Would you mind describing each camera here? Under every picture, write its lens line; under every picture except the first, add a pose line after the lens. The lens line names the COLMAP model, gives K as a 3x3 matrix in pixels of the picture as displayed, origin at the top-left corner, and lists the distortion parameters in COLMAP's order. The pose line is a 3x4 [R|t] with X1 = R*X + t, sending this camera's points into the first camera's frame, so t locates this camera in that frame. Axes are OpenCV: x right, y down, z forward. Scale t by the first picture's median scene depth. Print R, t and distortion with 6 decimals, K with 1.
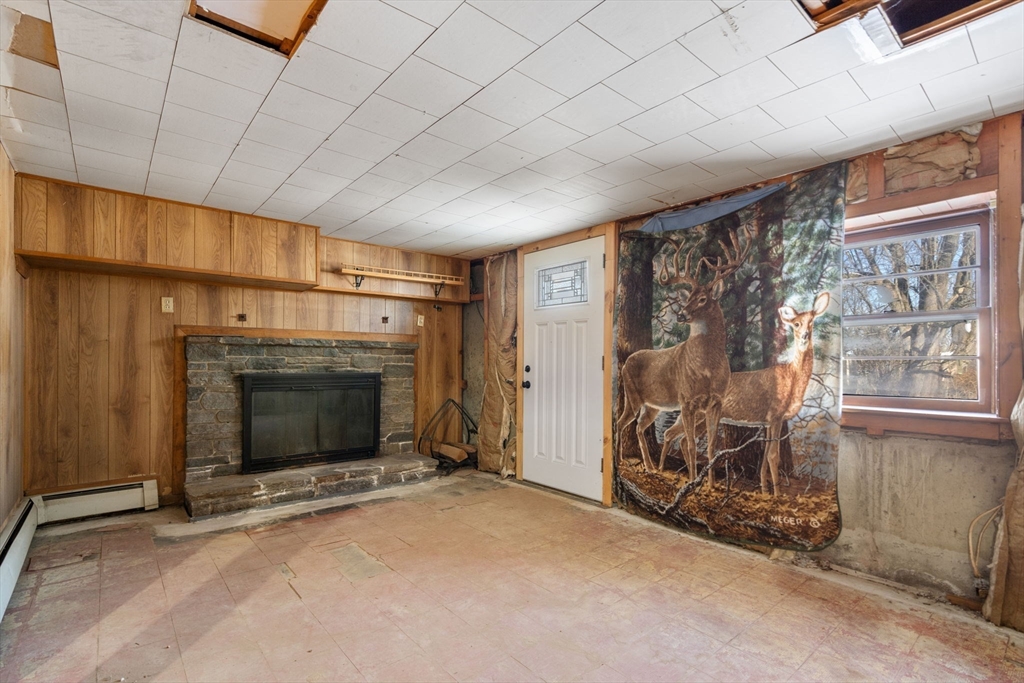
lens RADIAL K [[470.5, 0, 504.2], [0, 470.5, 364.1], [0, 0, 1]] dist [-0.004145, 0.001132]
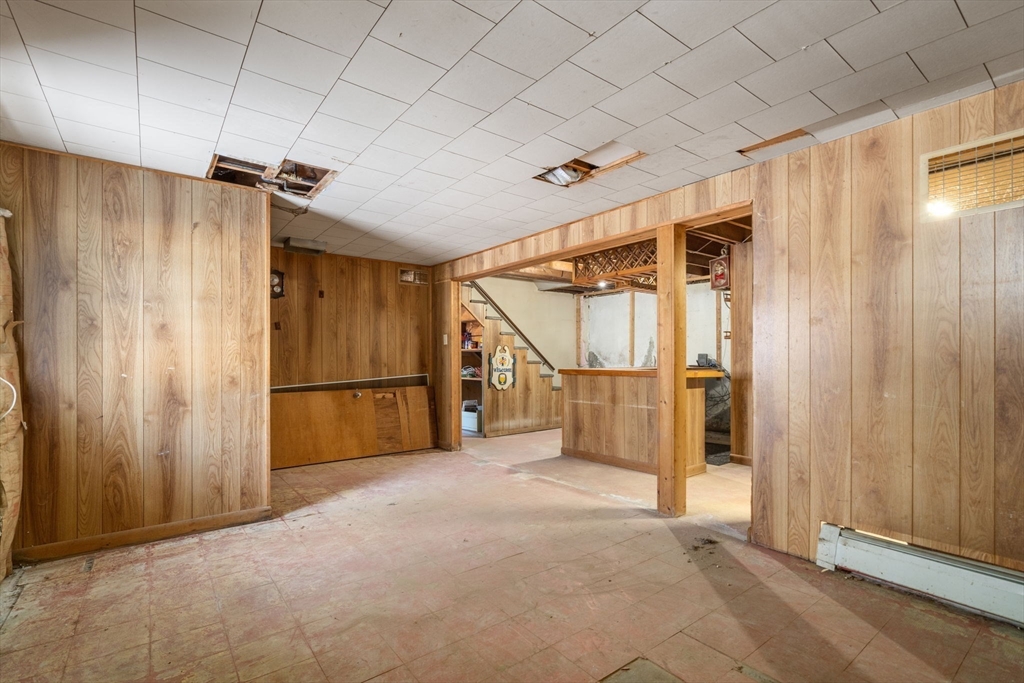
lens RADIAL K [[470.5, 0, 511.1], [0, 470.5, 350.2], [0, 0, 1]] dist [-0.004145, 0.001132]
pose [[-0.999286, -0.003460, 0.037613, -0.185313], [-0.003713, 0.999971, -0.006652, -0.001502], [-0.037589, -0.006787, -0.999270, 2.183754]]
